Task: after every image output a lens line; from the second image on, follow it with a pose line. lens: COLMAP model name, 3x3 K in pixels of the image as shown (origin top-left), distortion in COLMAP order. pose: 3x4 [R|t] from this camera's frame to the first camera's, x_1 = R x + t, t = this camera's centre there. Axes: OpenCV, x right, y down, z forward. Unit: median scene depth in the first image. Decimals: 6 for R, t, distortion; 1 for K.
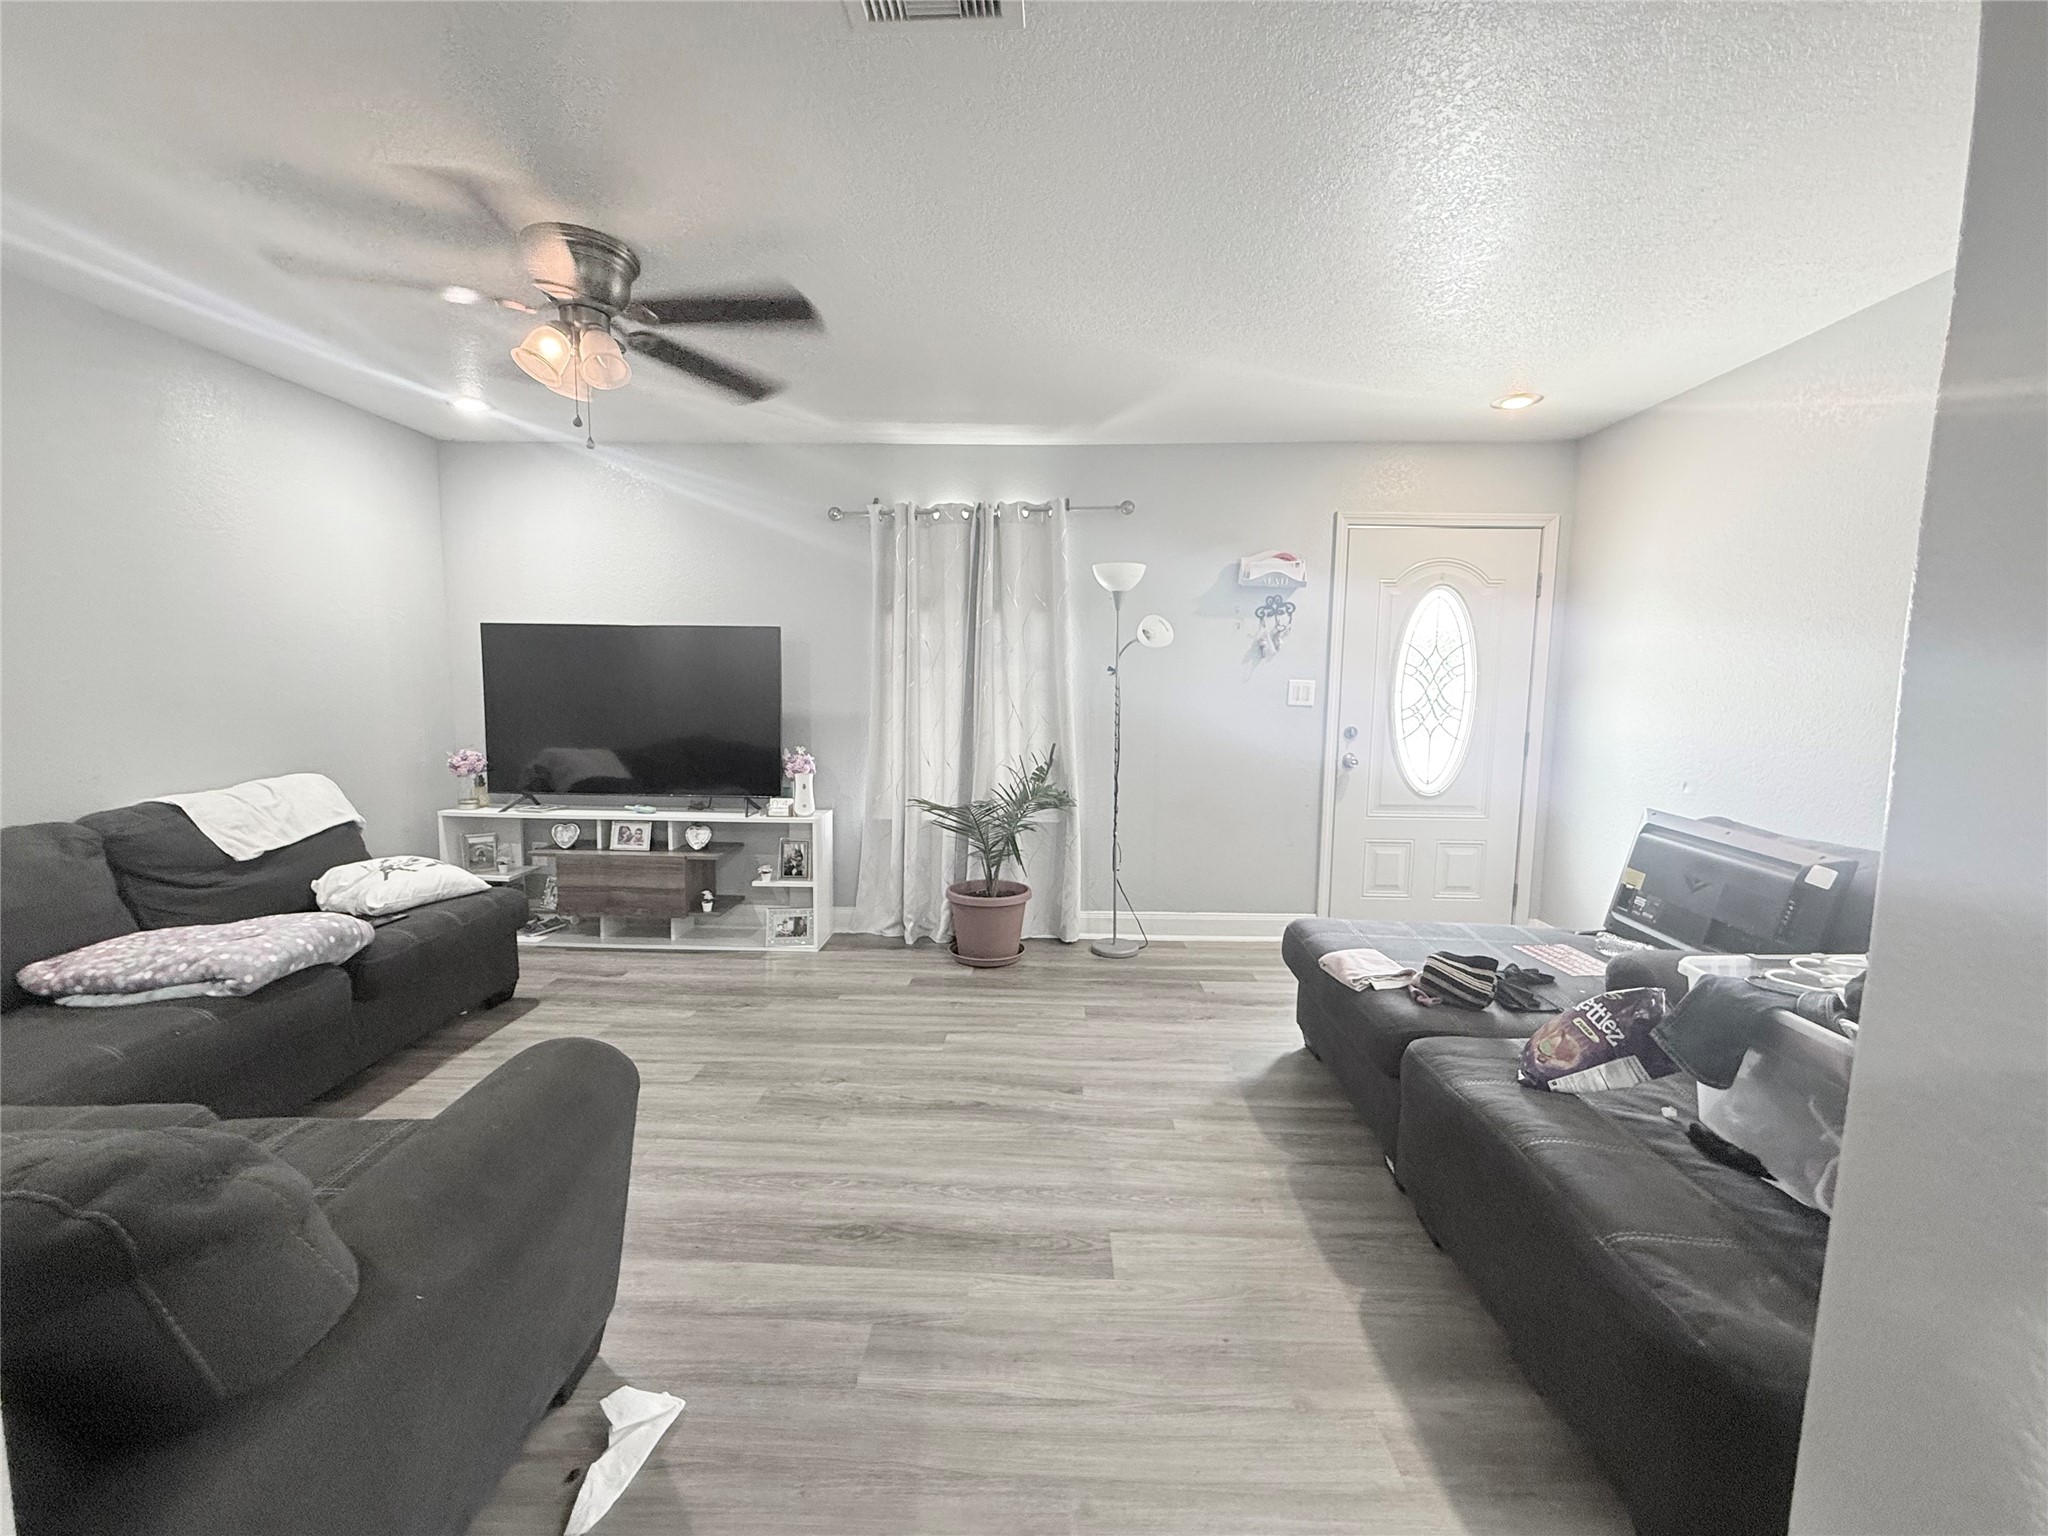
lens RADIAL K [[822.9, 0, 1024.0], [0, 822.9, 768.0], [0, 0, 1]] dist [-0.000491, -0.000461]
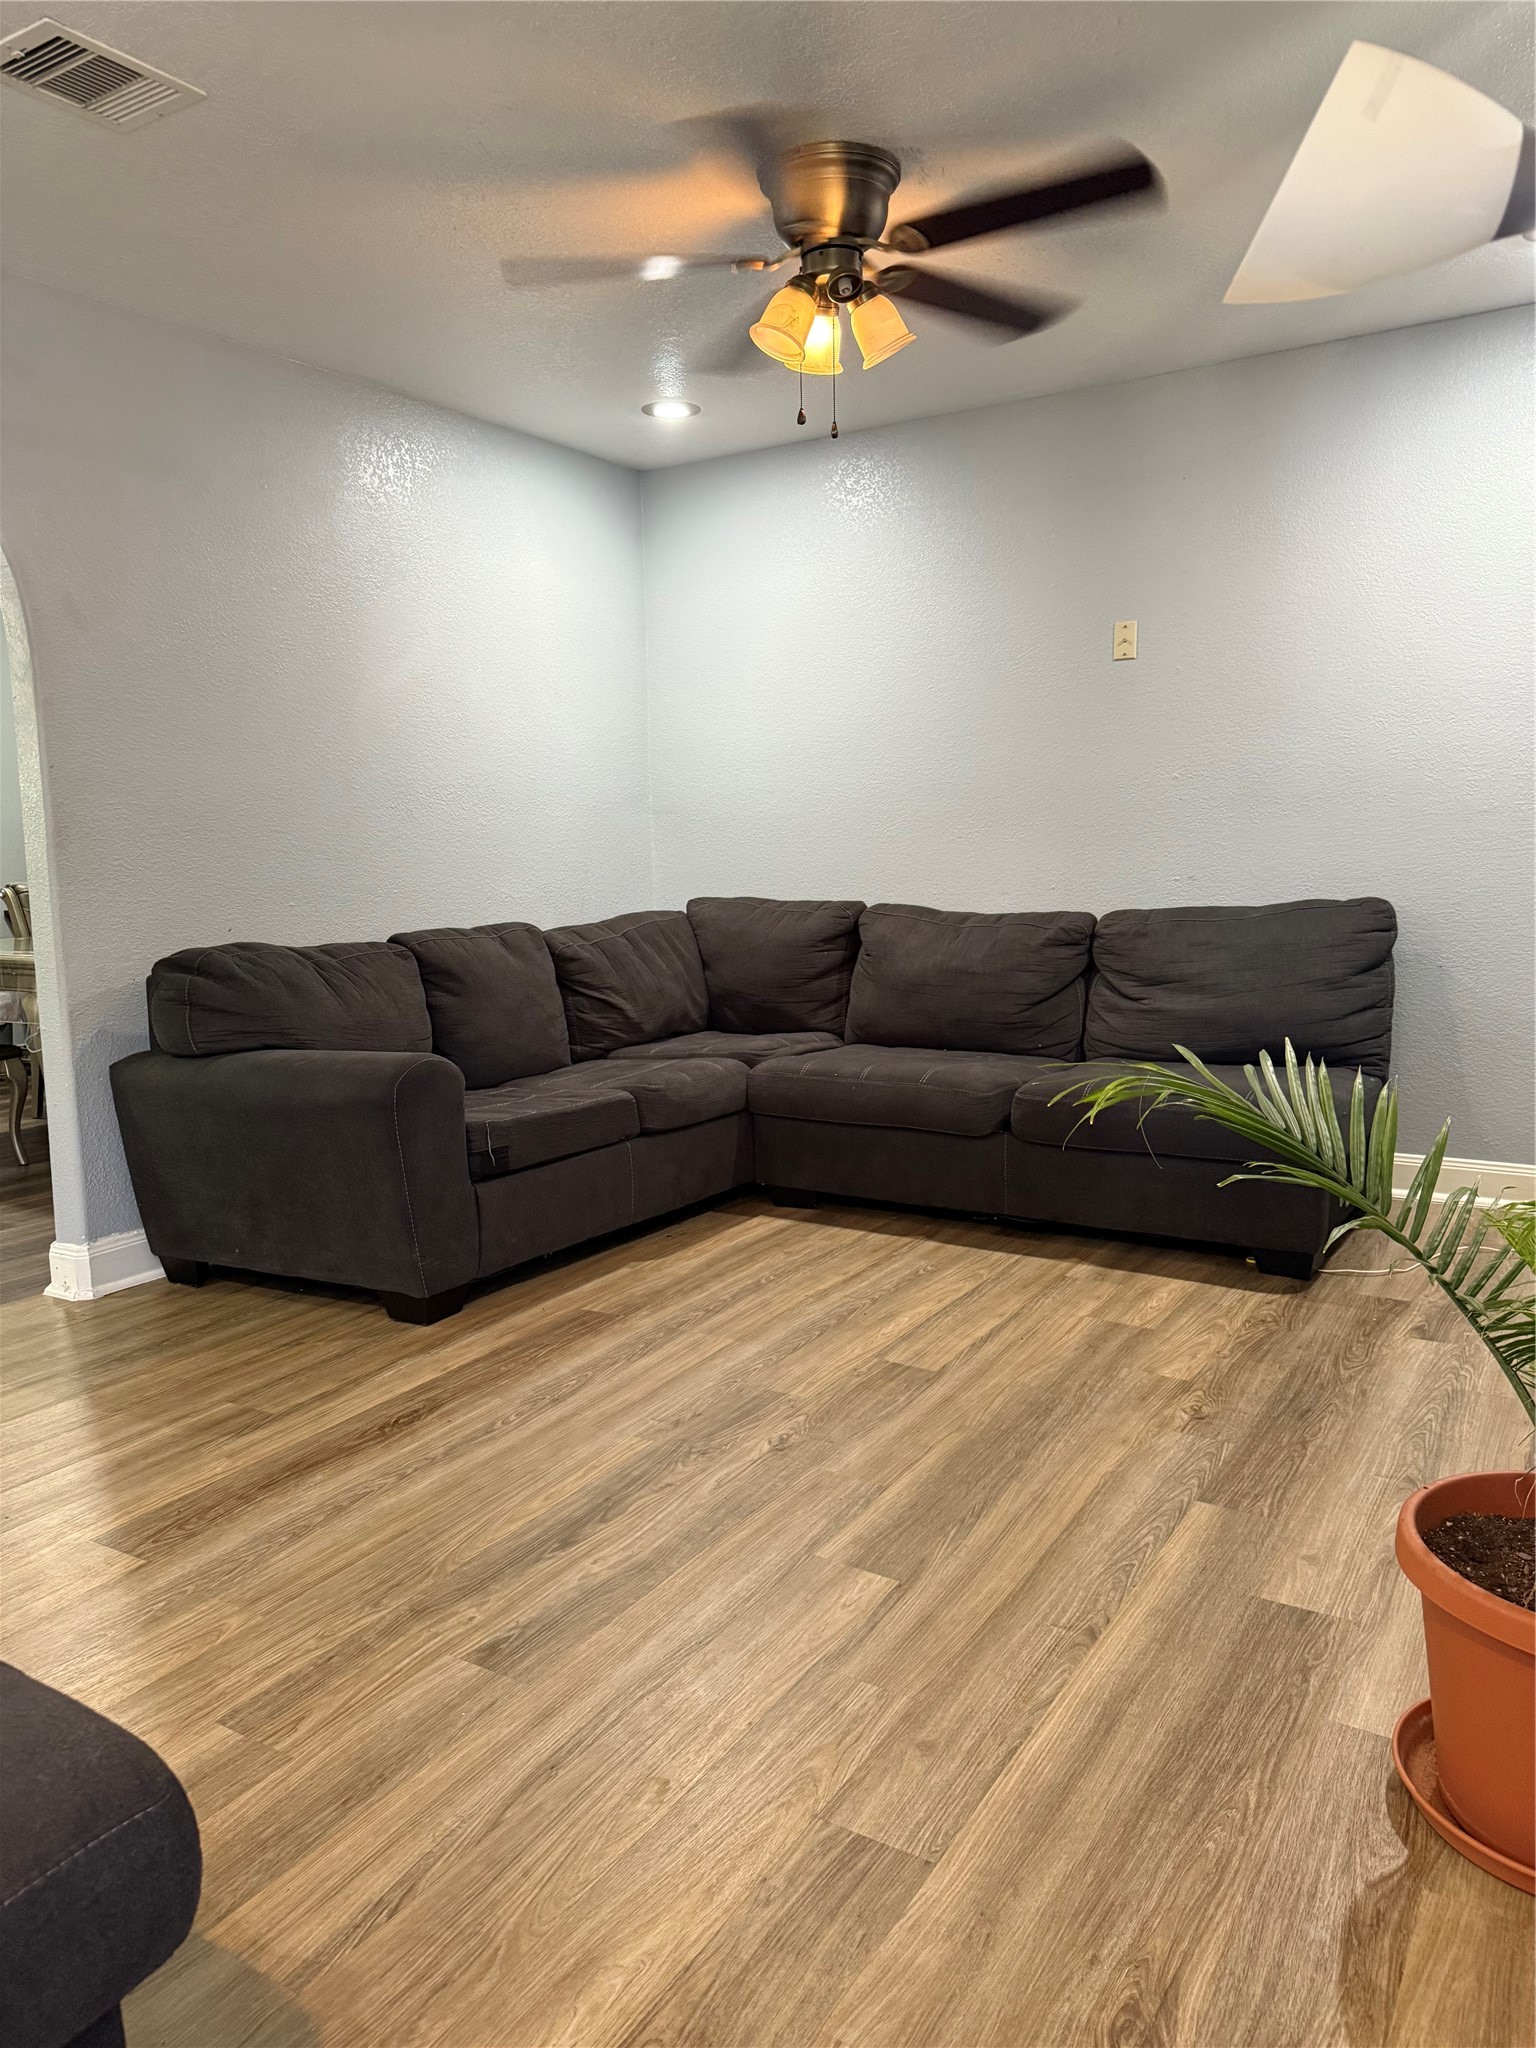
lens RADIAL K [[1415.5, 0, 768.0], [0, 1415.5, 1024.0], [0, 0, 1]] dist [0.113223, -0.148012]
pose [[-0.496642, 0.116900, -0.860047, 0.593766], [-0.070873, 0.982118, 0.174419, -0.081939], [0.865057, 0.147577, -0.479476, 1.409876]]
